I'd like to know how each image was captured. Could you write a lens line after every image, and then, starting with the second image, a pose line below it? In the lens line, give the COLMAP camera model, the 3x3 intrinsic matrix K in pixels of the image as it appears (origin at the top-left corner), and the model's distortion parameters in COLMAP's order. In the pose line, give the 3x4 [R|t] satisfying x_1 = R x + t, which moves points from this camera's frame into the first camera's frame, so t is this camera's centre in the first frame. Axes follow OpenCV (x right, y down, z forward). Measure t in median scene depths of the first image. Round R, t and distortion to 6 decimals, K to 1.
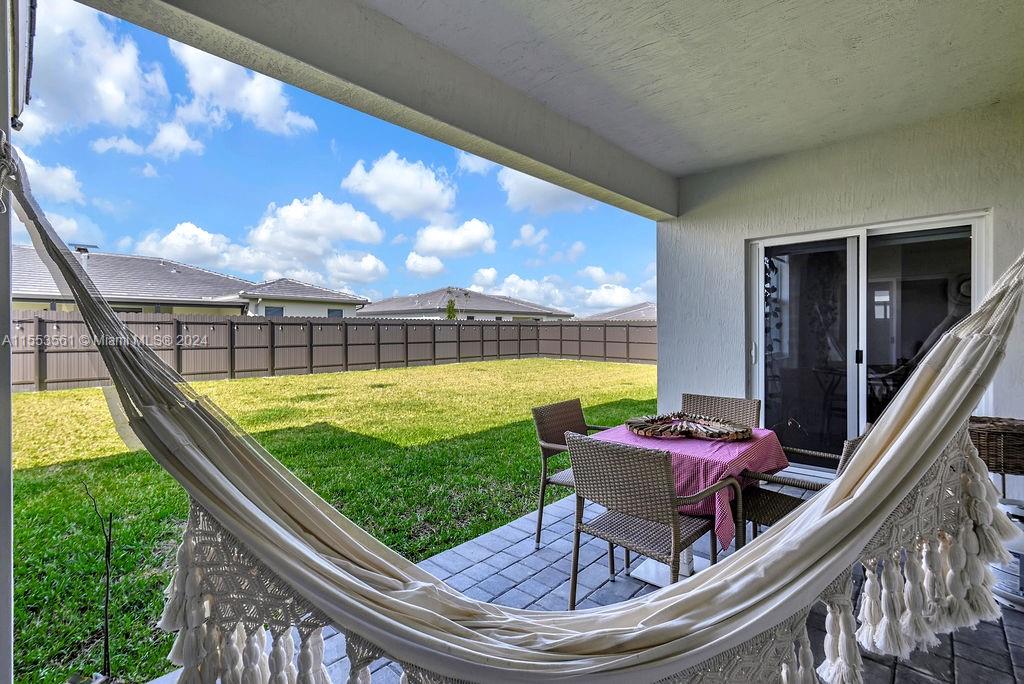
lens RADIAL K [[462.0, 0, 519.2], [0, 462.0, 331.4], [0, 0, 1]] dist [-0.000106, 0.000059]
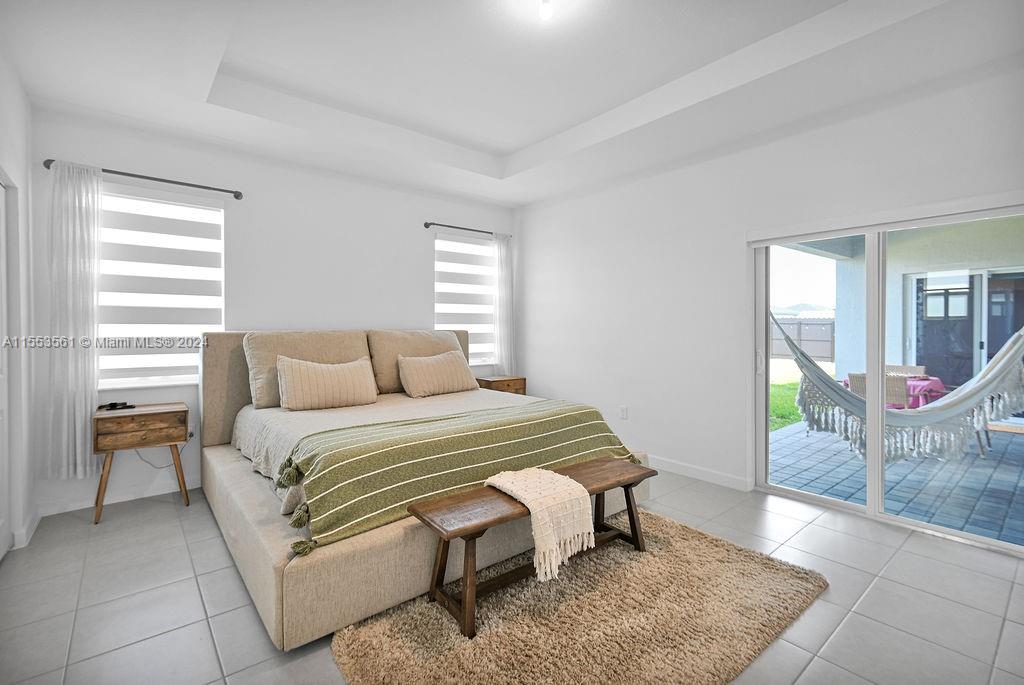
lens RADIAL K [[462.0, 0, 519.2], [0, 462.0, 331.9], [0, 0, 1]] dist [-0.000106, 0.000059]
pose [[0.989907, -0.004586, -0.141646, -0.644642], [0.005952, 0.999940, 0.009222, -0.018074], [0.141595, -0.009972, 0.989874, -0.839332]]
